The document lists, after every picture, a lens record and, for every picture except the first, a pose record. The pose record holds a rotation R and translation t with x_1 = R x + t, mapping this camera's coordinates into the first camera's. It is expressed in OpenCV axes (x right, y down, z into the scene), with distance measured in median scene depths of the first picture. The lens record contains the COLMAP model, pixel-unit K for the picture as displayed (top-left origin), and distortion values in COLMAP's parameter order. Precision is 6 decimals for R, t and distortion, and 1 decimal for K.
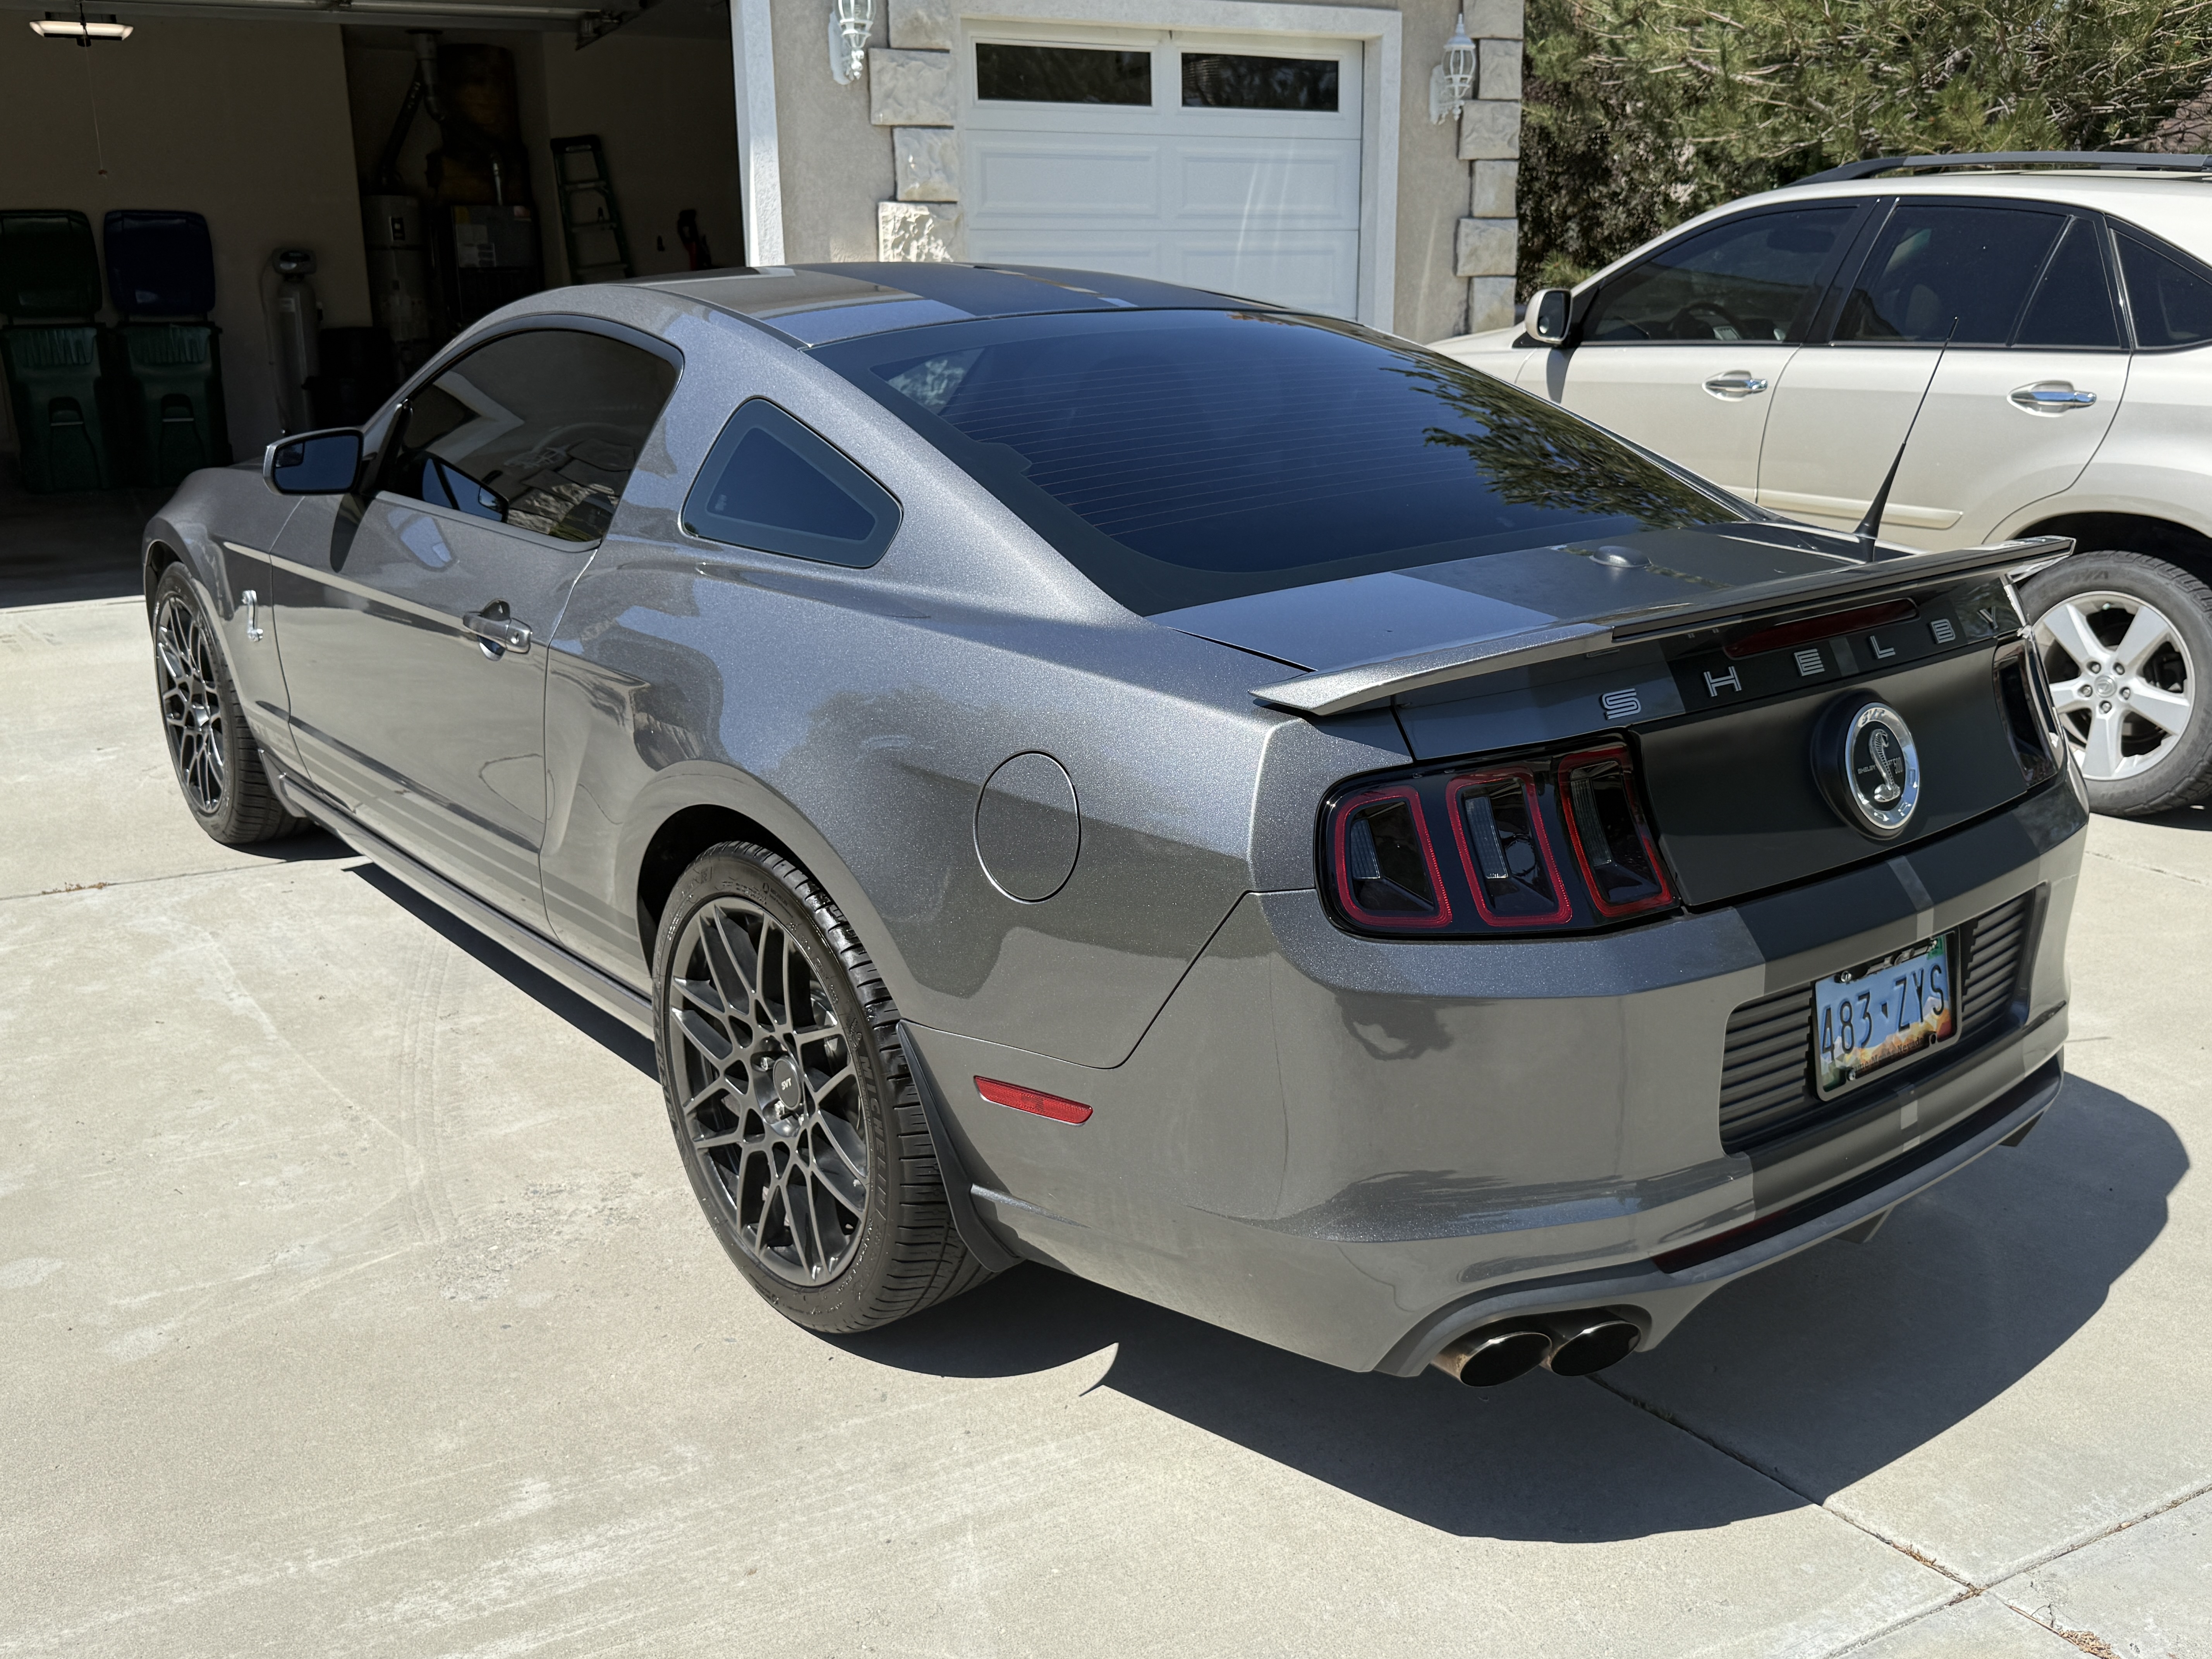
lens RADIAL K [[1944.8, 0, 1098.2], [0, 1944.8, 827.4], [0, 0, 1]] dist [0.096167, -0.040099]
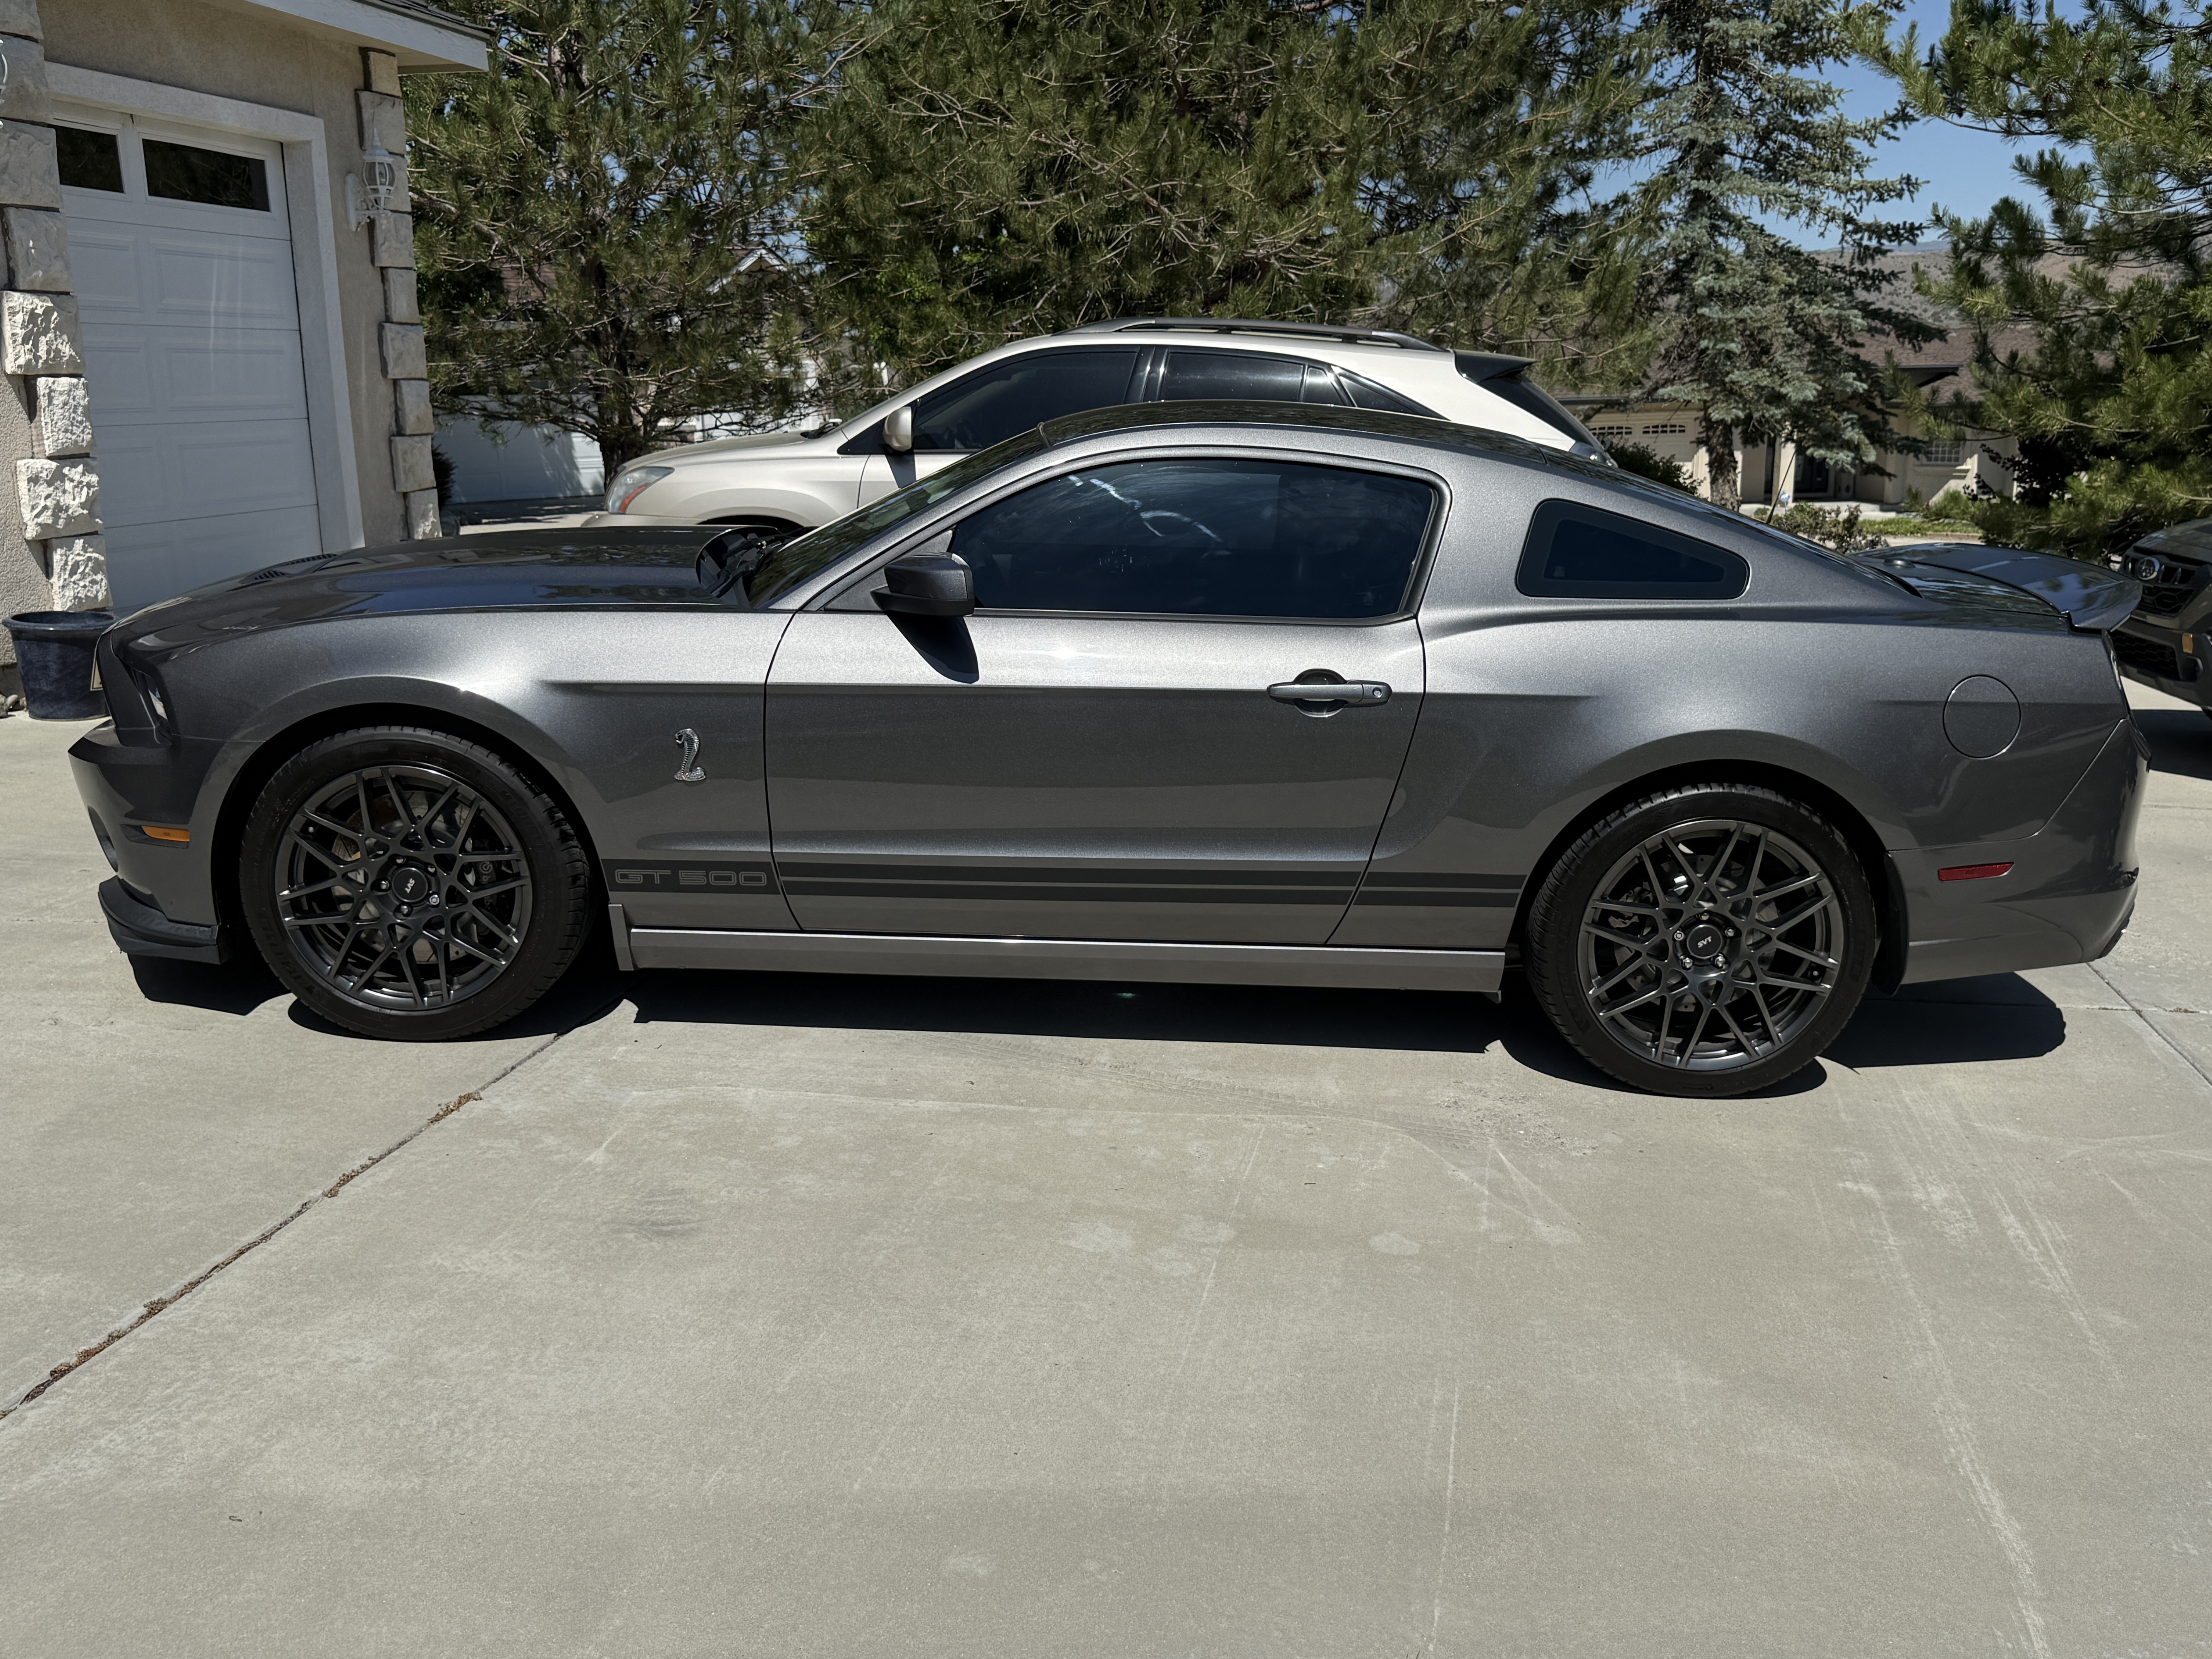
lens RADIAL K [[1999.0, 0, 1112.2], [0, 1999.0, 839.3], [0, 0, 1]] dist [0.009354, 0.003107]
pose [[0.624642, -0.167186, 0.762805, -0.503603], [0.198466, 0.978728, 0.051991, -0.036453], [-0.755271, 0.118915, 0.644535, 0.107797]]
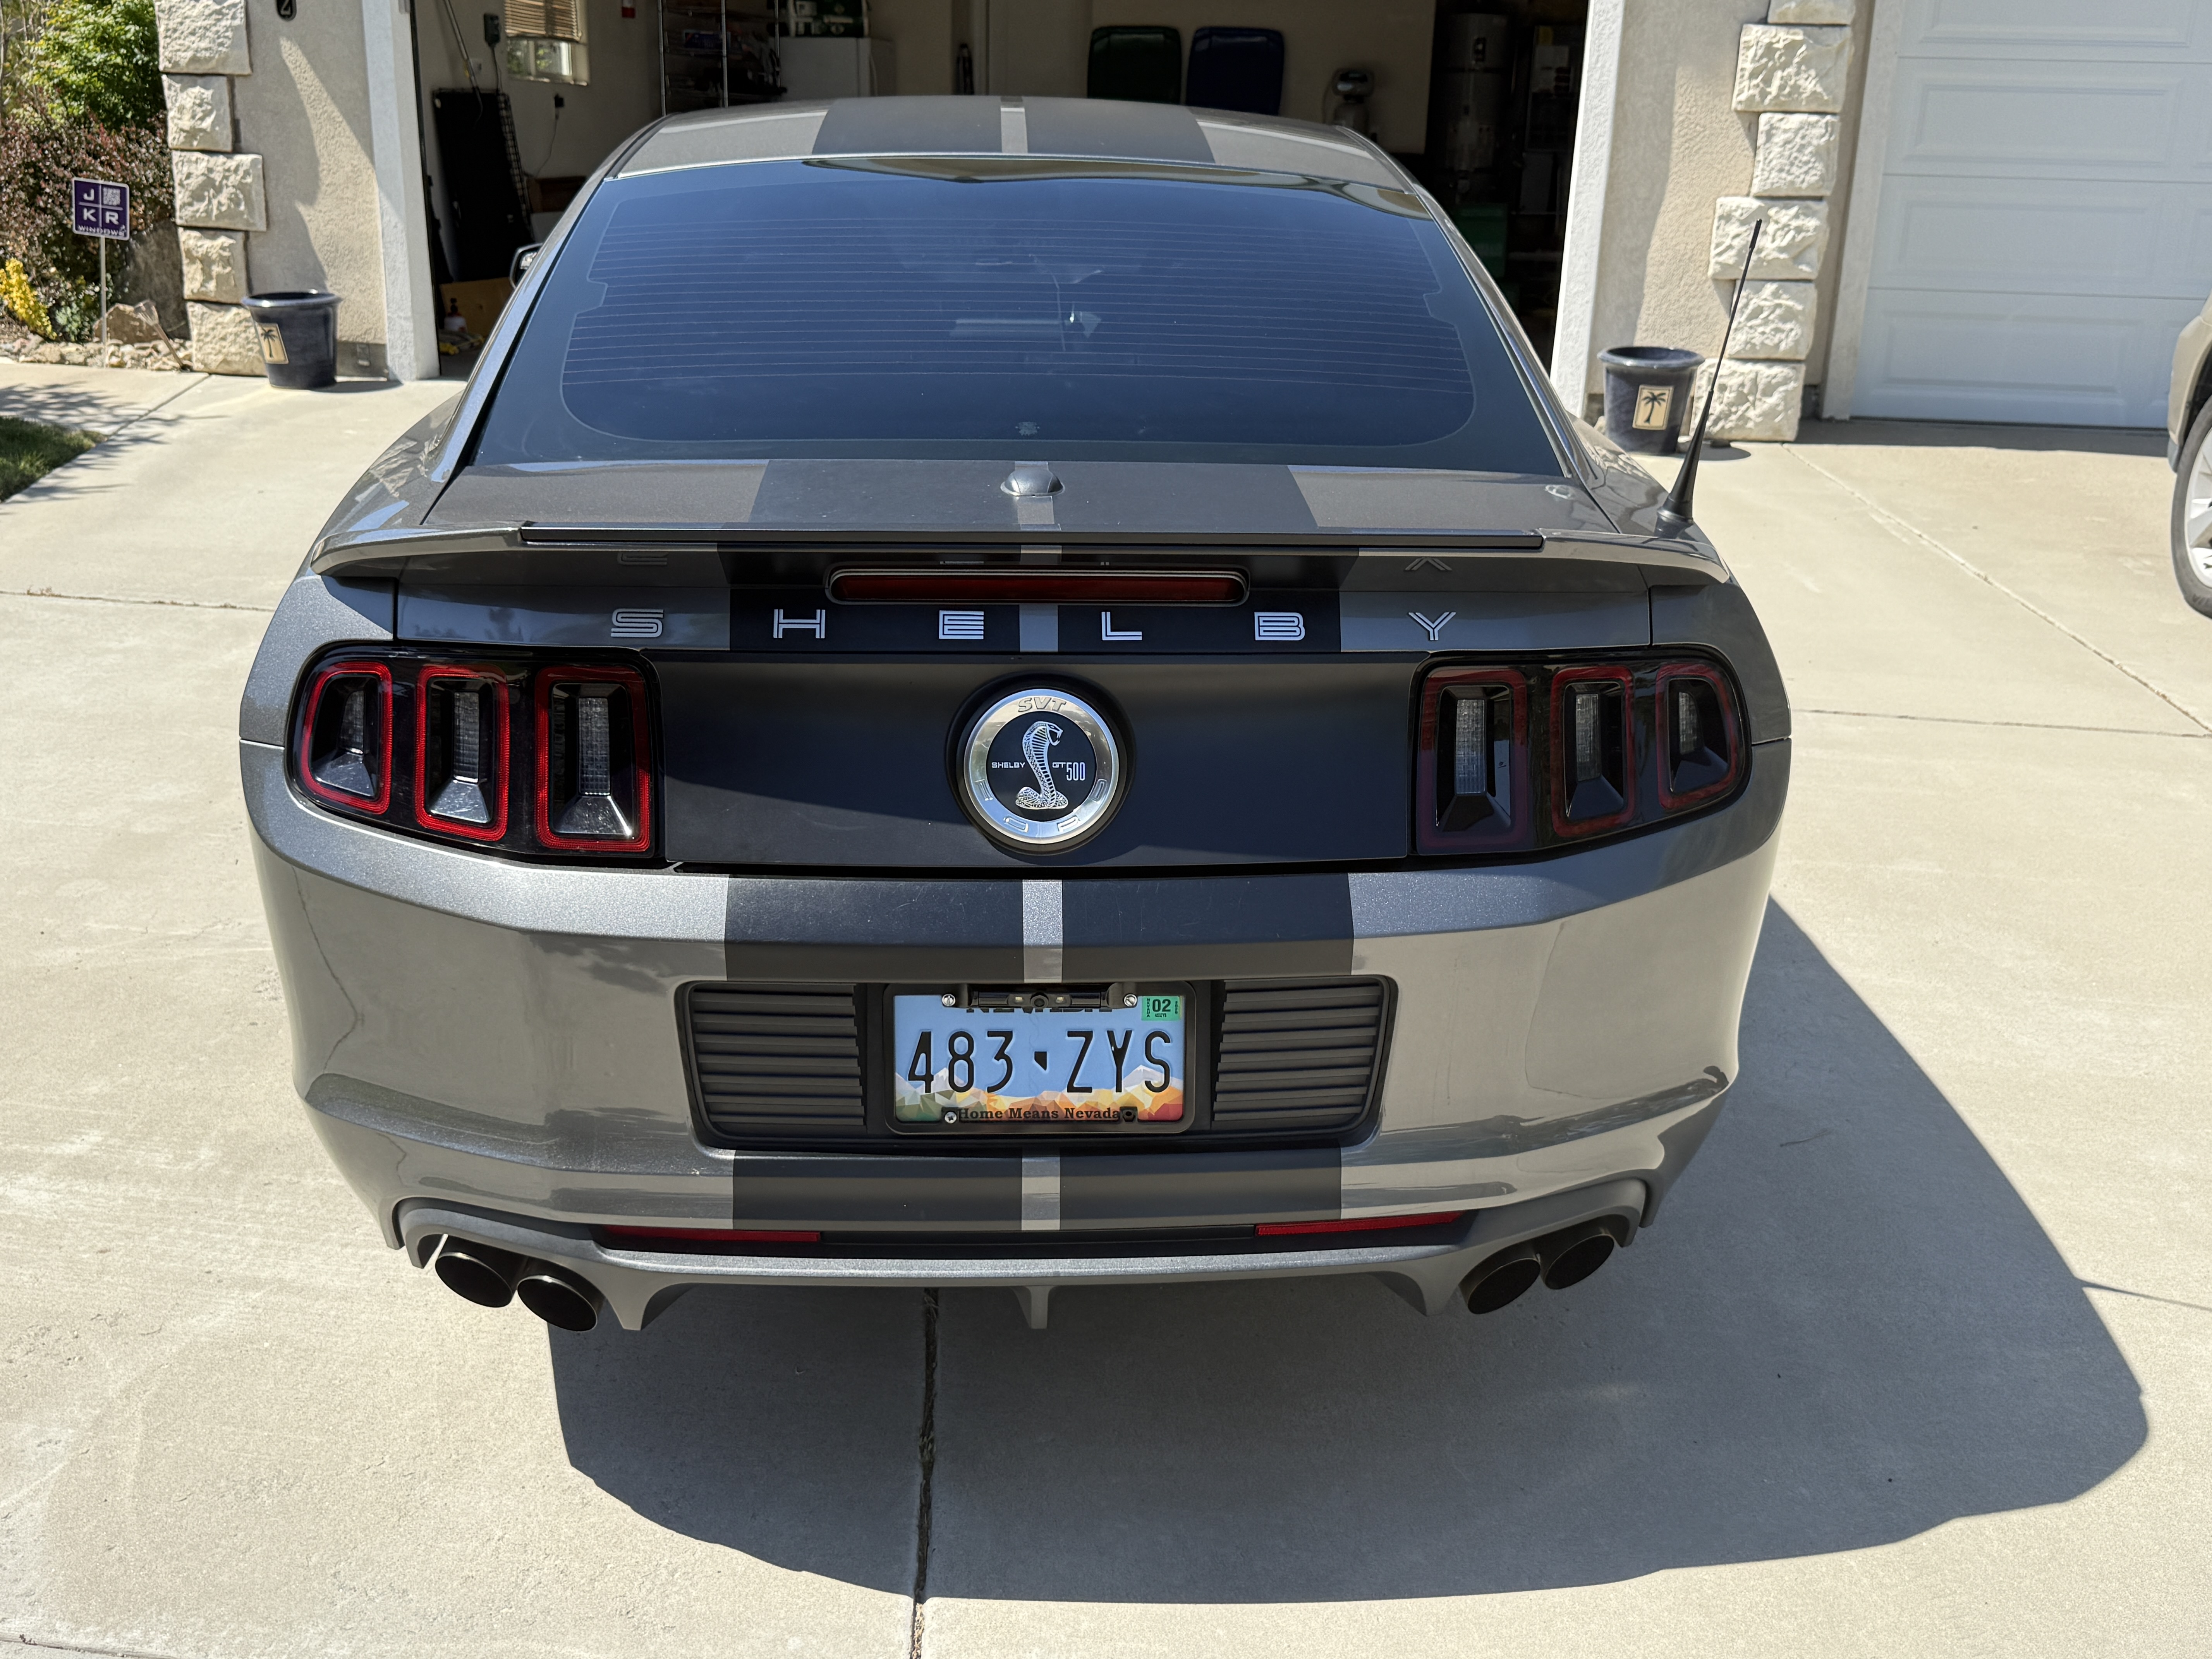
lens RADIAL K [[2126.5, 0, 1119.8], [0, 2126.5, 839.5], [0, 0, 1]] dist [0.025108, 0.000000]
pose [[0.815434, 0.220968, -0.535014, 0.239782], [-0.187829, 0.975266, 0.116520, -0.029391], [0.547528, 0.005477, 0.836770, 0.073371]]
